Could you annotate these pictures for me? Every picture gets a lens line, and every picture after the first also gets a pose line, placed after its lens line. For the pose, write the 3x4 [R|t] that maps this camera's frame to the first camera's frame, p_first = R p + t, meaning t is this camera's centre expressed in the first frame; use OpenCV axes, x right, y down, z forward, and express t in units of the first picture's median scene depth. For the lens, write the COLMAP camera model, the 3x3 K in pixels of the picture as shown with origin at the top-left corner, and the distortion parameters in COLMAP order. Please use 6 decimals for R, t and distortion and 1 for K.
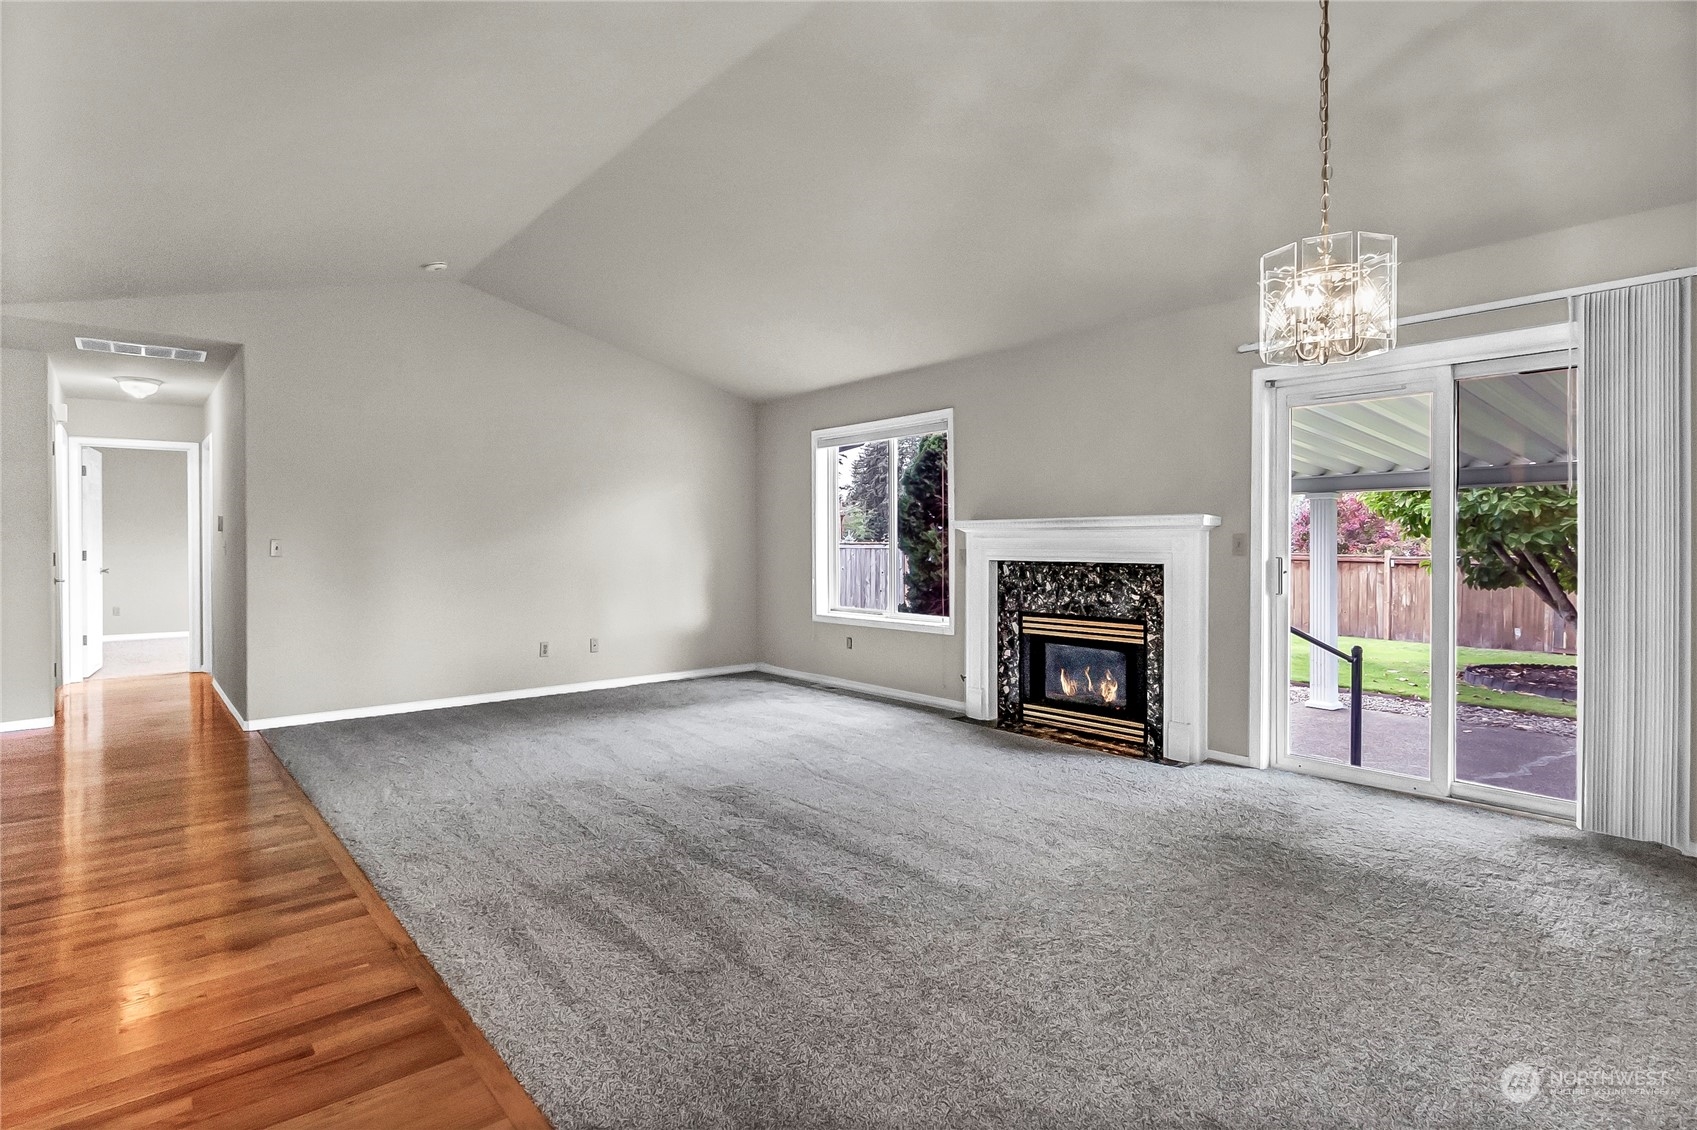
lens RADIAL K [[856.8, 0, 851.4], [0, 856.8, 549.3], [0, 0, 1]] dist [0.000724, 0.000049]
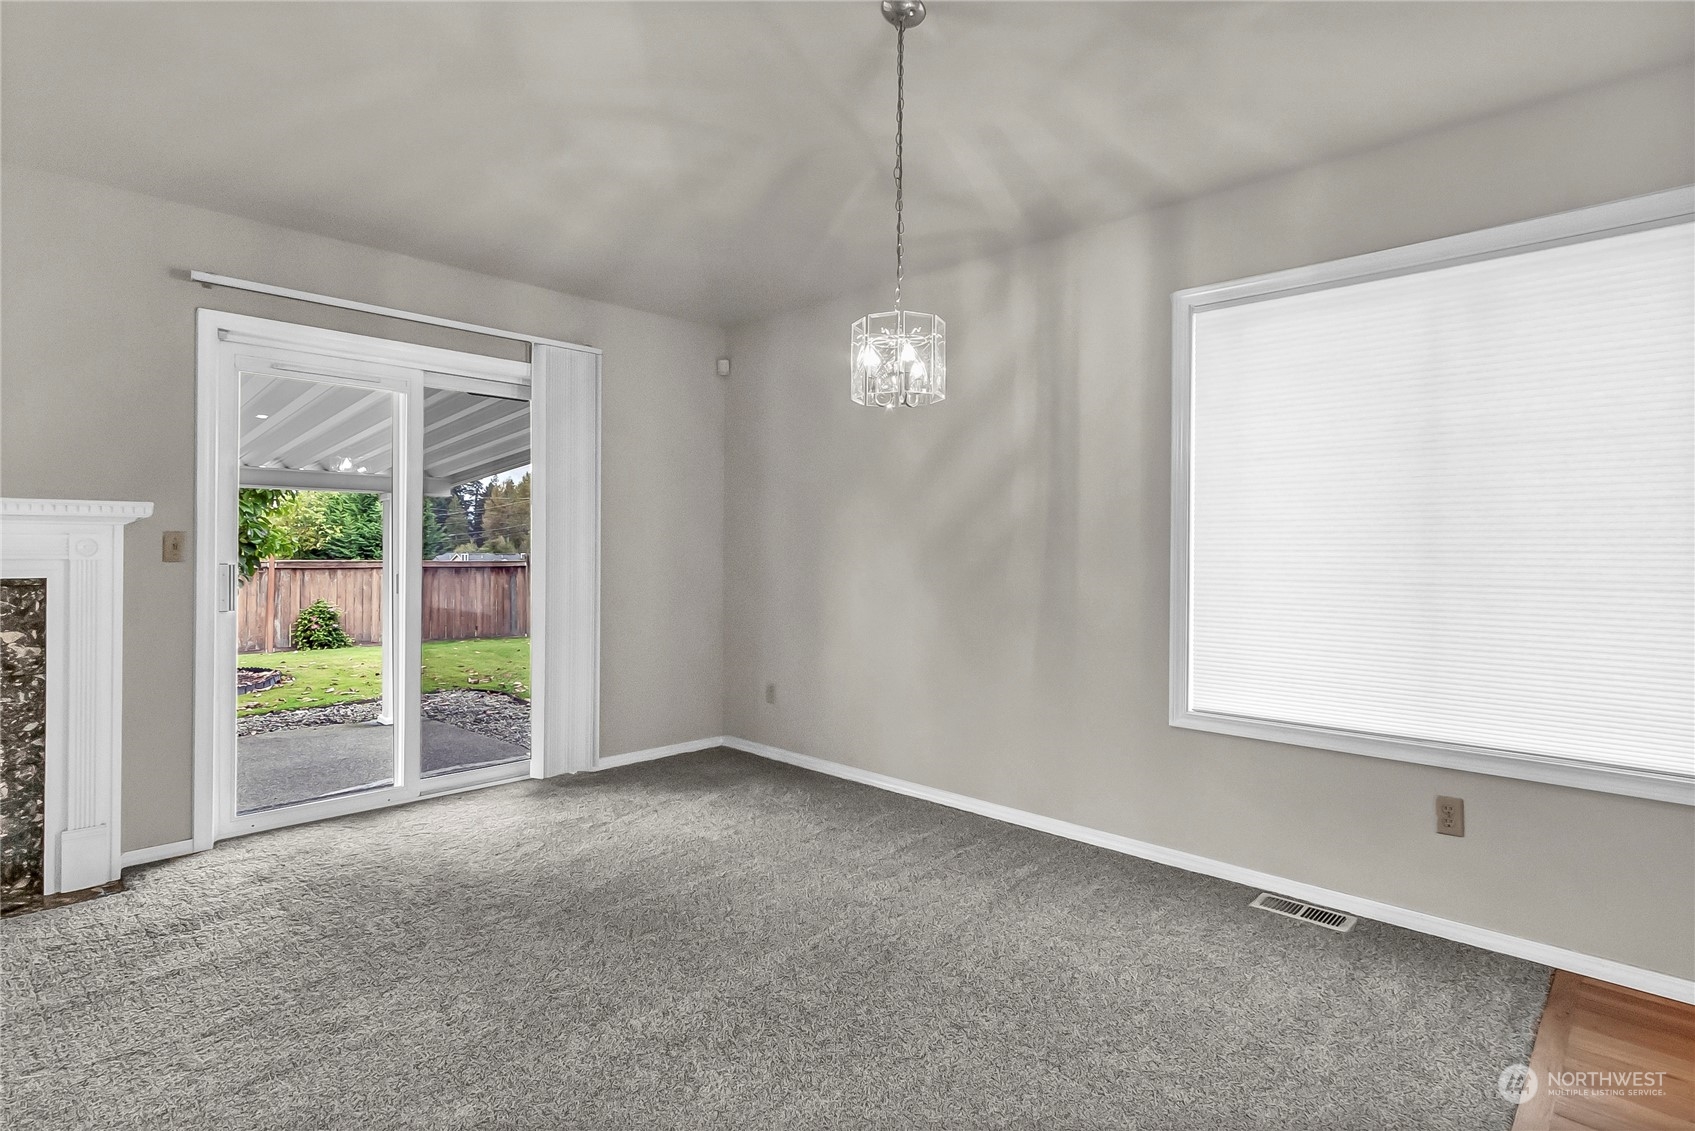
lens RADIAL K [[855.8, 0, 850.4], [0, 855.8, 549.8], [0, 0, 1]] dist [0.000724, 0.000049]
pose [[-0.100950, -0.000532, 0.994891, -0.257770], [0.004045, 0.999991, 0.000945, -0.001019], [-0.994883, 0.004120, -0.100947, 0.425015]]
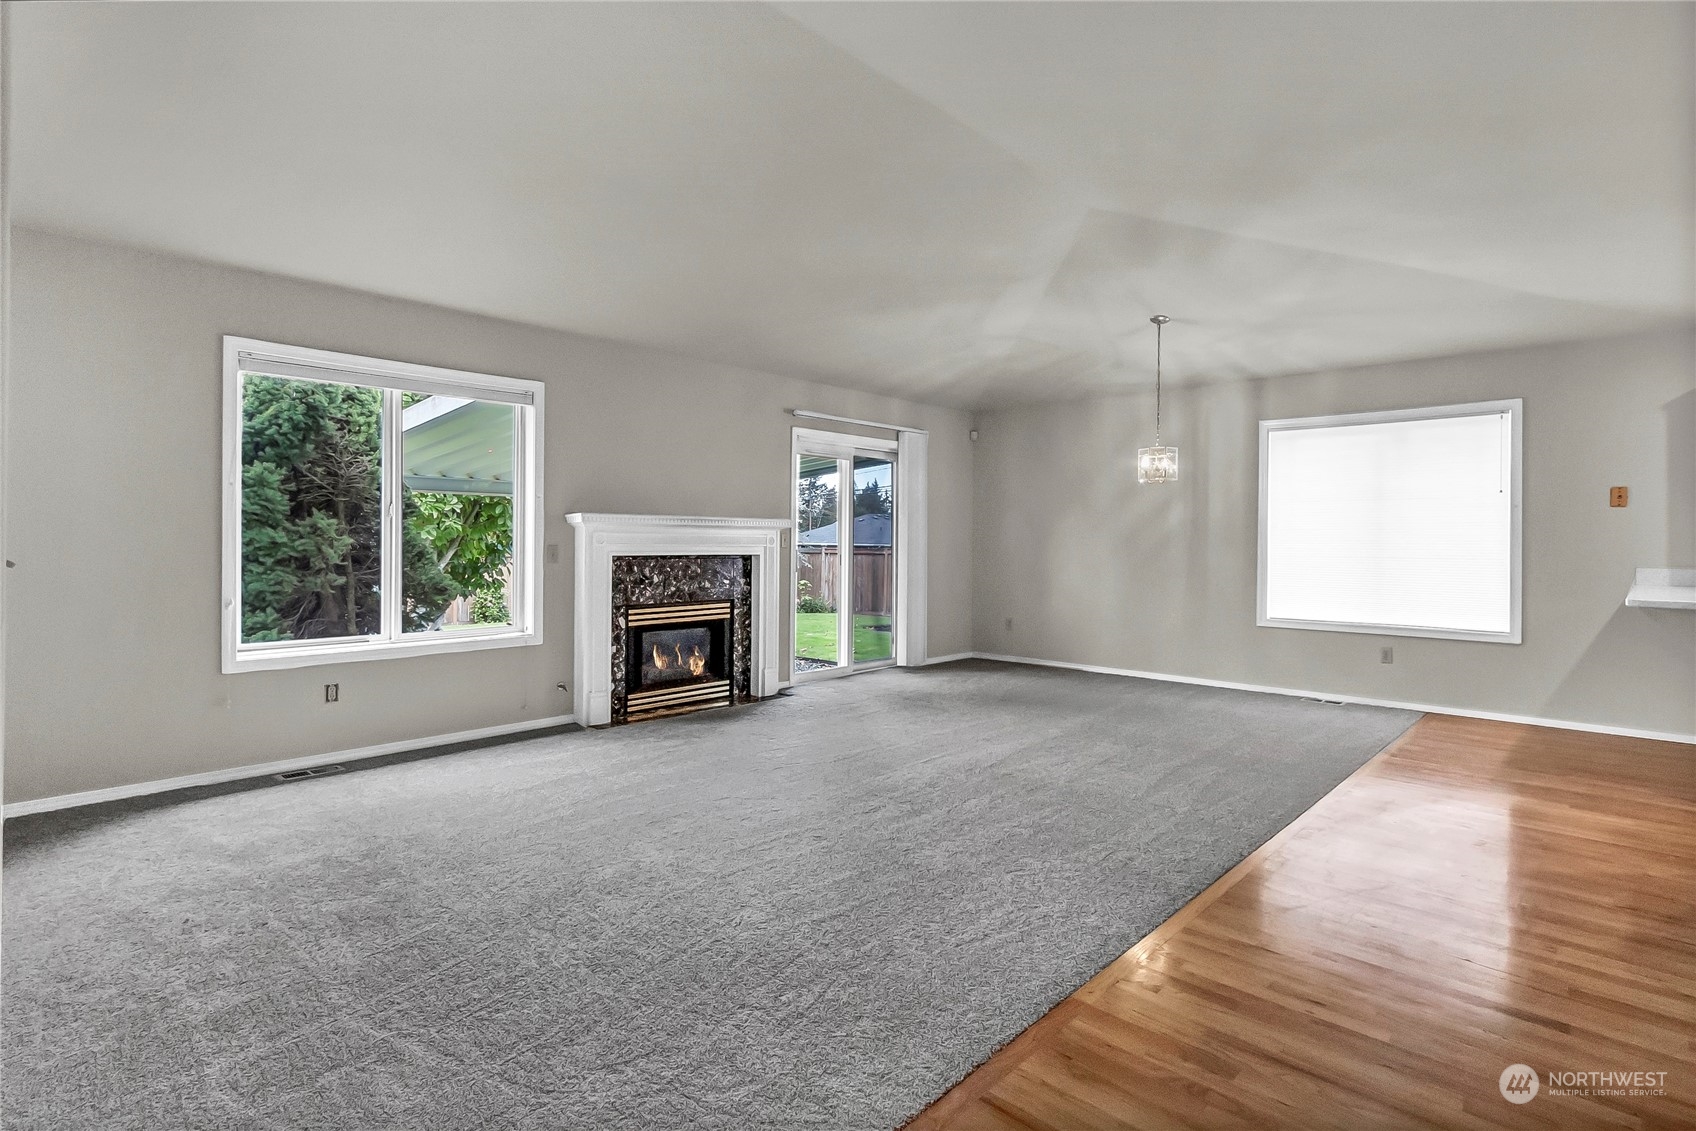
lens RADIAL K [[845.6, 0, 833.8], [0, 845.6, 538.3], [0, 0, 1]] dist [-0.001056, 0.000043]
pose [[-0.100616, 0.003919, 0.994918, -0.848482], [0.002843, 0.999989, -0.003651, -0.003019], [-0.994921, 0.002461, -0.100626, 0.878896]]
